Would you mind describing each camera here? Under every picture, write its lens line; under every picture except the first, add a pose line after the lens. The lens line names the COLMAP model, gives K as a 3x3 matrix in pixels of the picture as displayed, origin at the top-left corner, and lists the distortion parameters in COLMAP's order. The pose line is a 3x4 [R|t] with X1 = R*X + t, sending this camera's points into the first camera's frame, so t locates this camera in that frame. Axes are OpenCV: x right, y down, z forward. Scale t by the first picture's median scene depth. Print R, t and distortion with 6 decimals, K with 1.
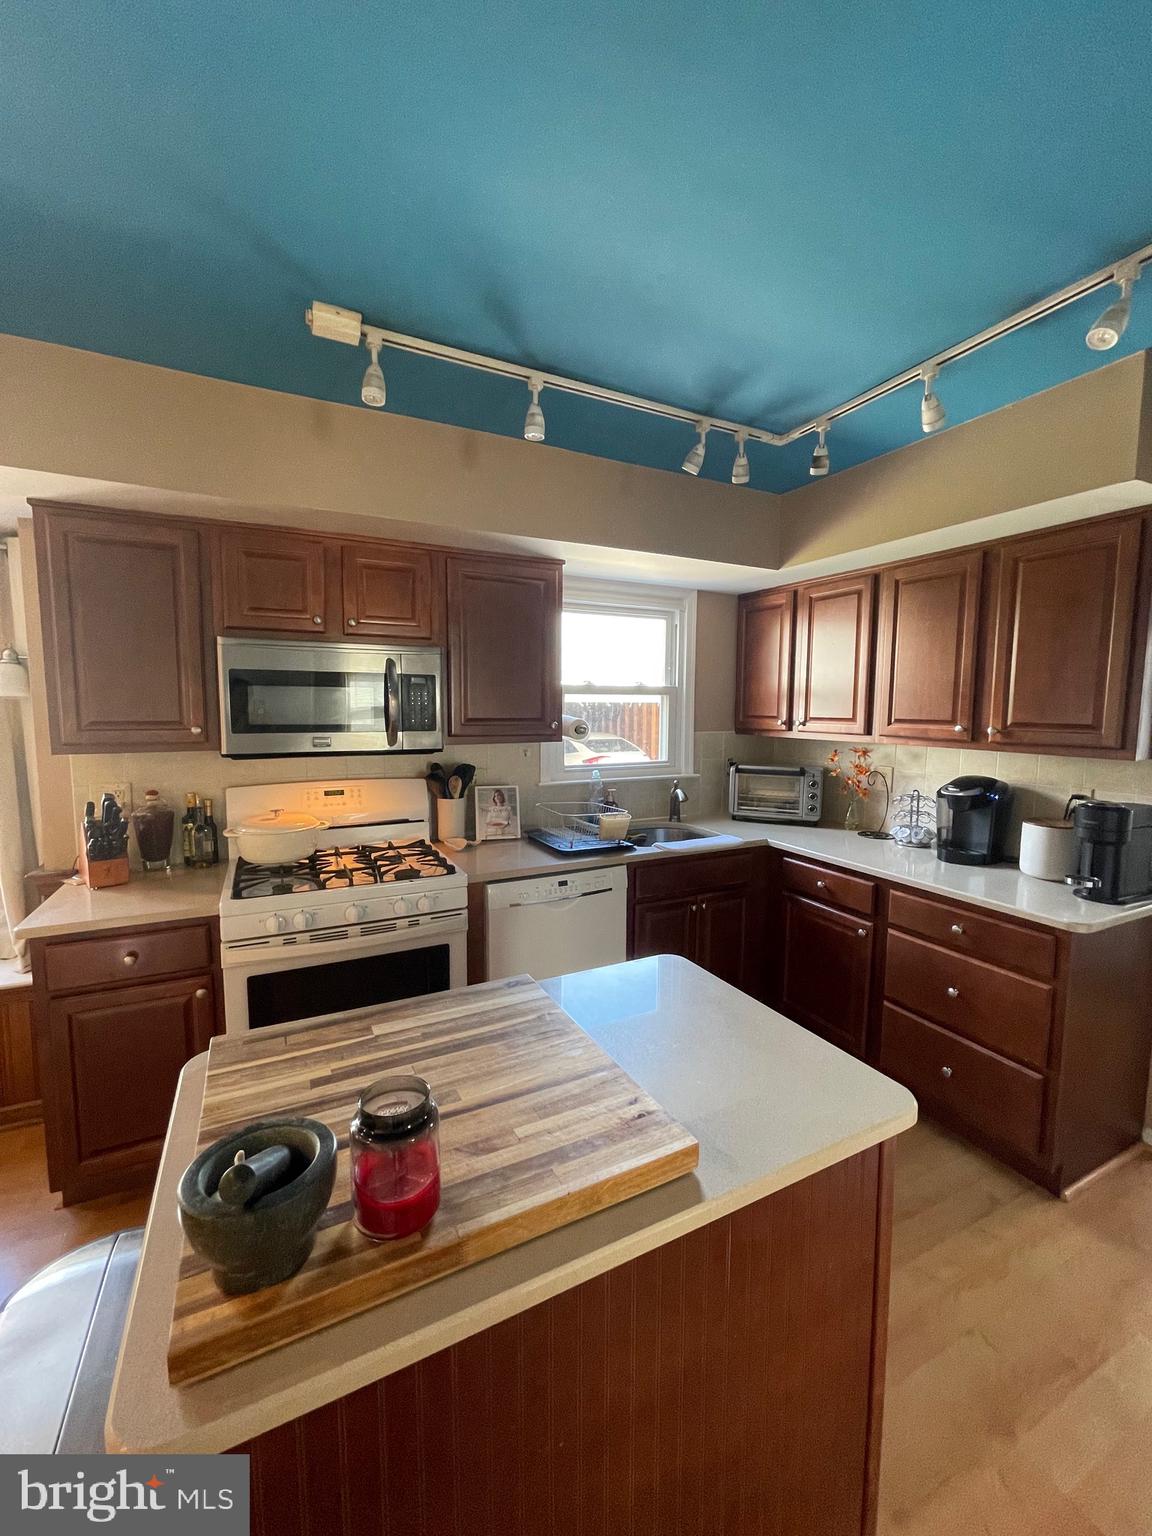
lens RADIAL K [[616.8, 0, 580.9], [0, 616.8, 767.3], [0, 0, 1]] dist [-0.002429, -0.000223]
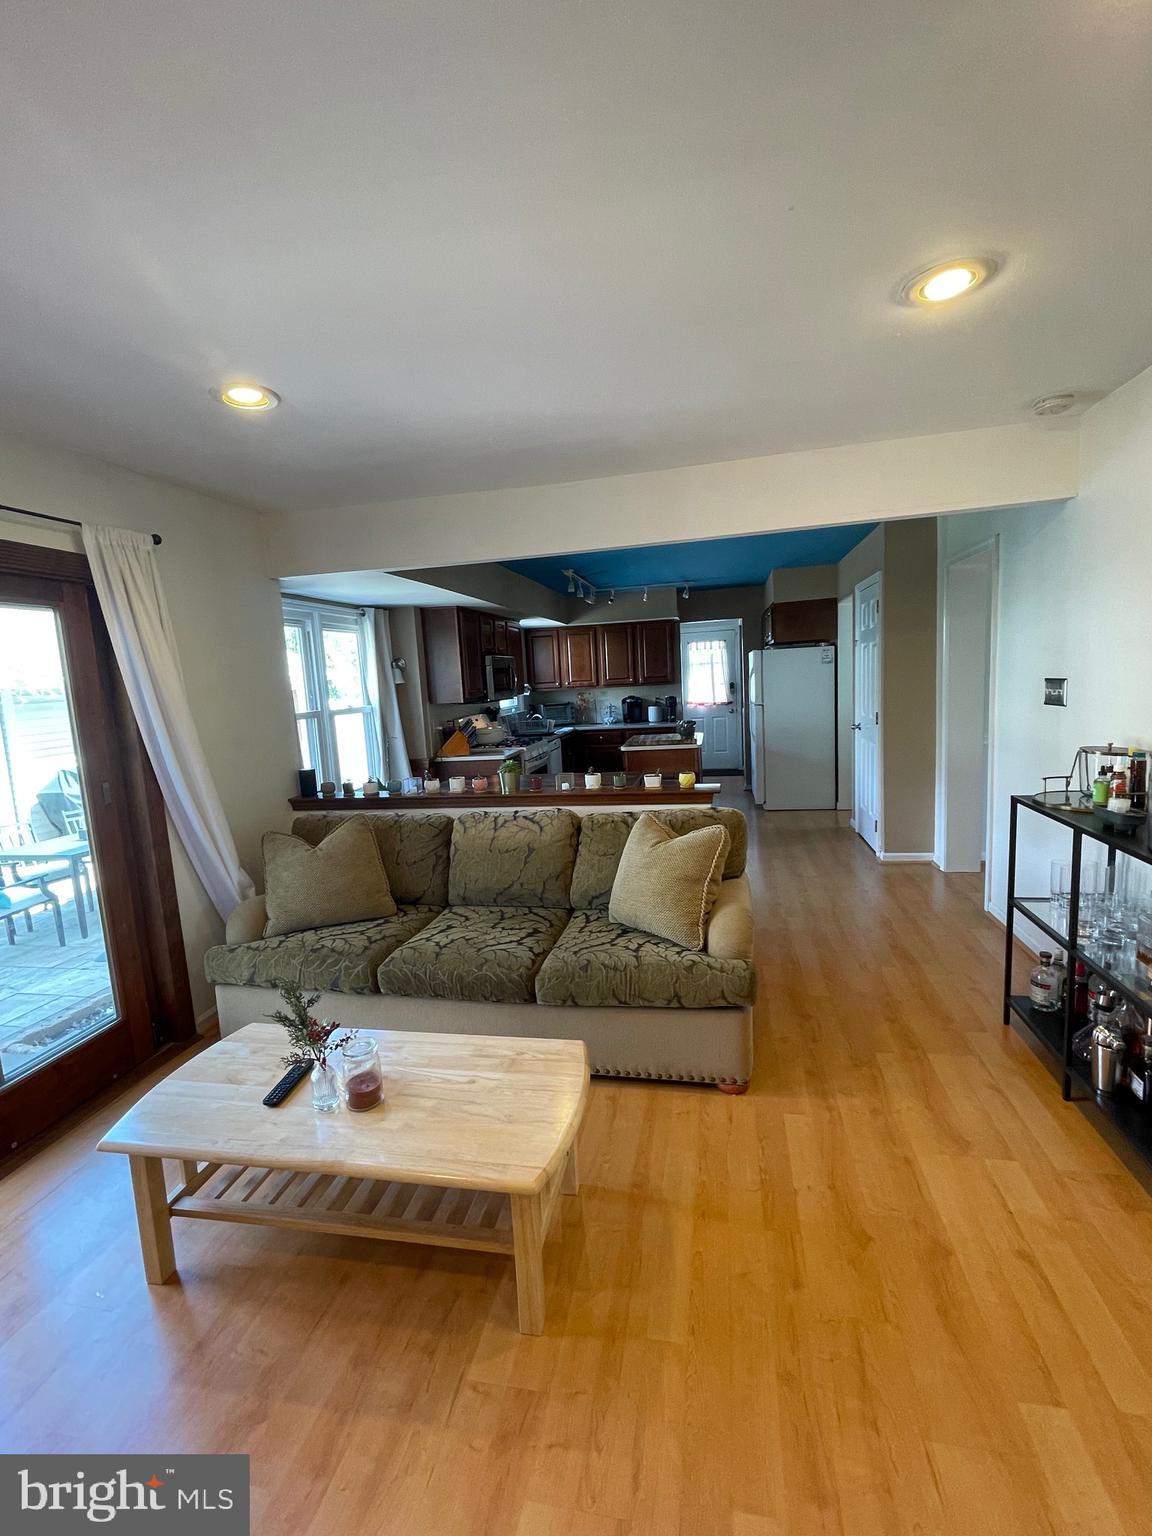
lens RADIAL K [[669.6, 0, 576.0], [0, 669.6, 768.0], [0, 0, 1]] dist [-0.021210, -0.000139]
pose [[0.624288, -0.144820, 0.767654, -2.043960], [0.139191, 0.987563, 0.073111, 0.084090], [-0.768694, 0.061208, 0.636681, -0.847791]]
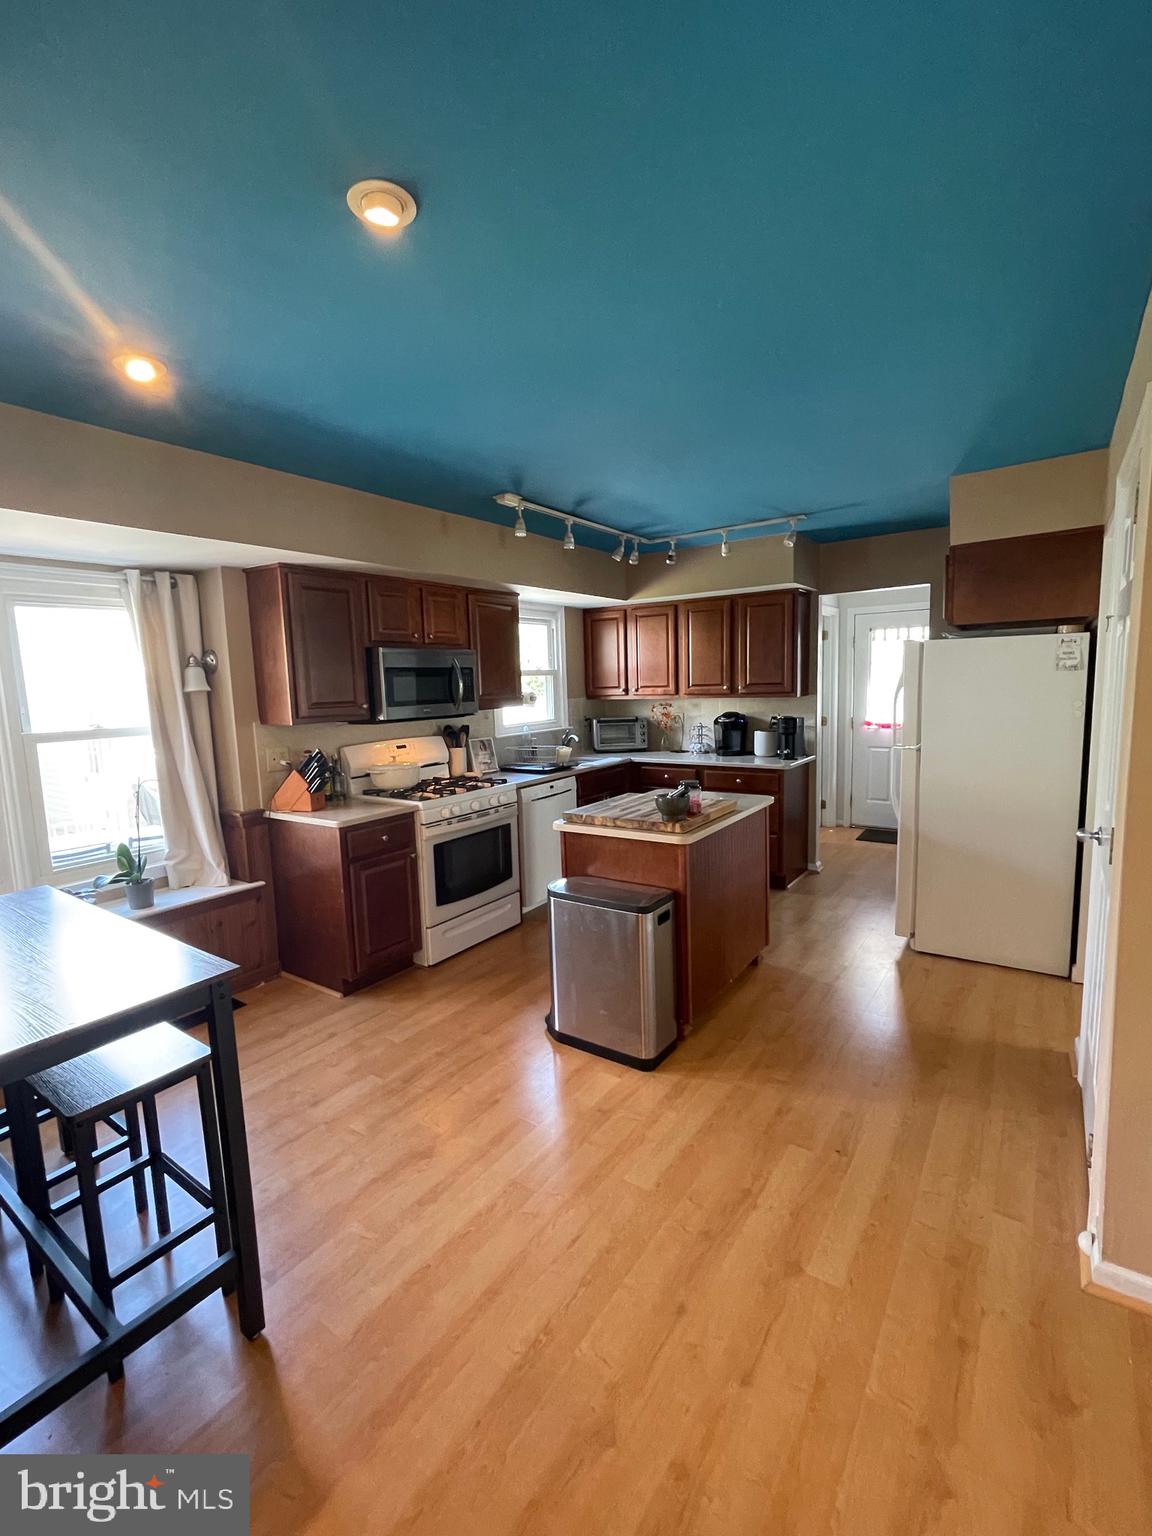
lens RADIAL K [[669.6, 0, 576.0], [0, 669.6, 768.0], [0, 0, 1]] dist [-0.021210, -0.000139]
pose [[0.882606, -0.094291, 0.460560, -0.745420], [0.084919, 0.995541, 0.041083, 0.059706], [-0.462380, 0.002850, 0.886677, -0.617998]]
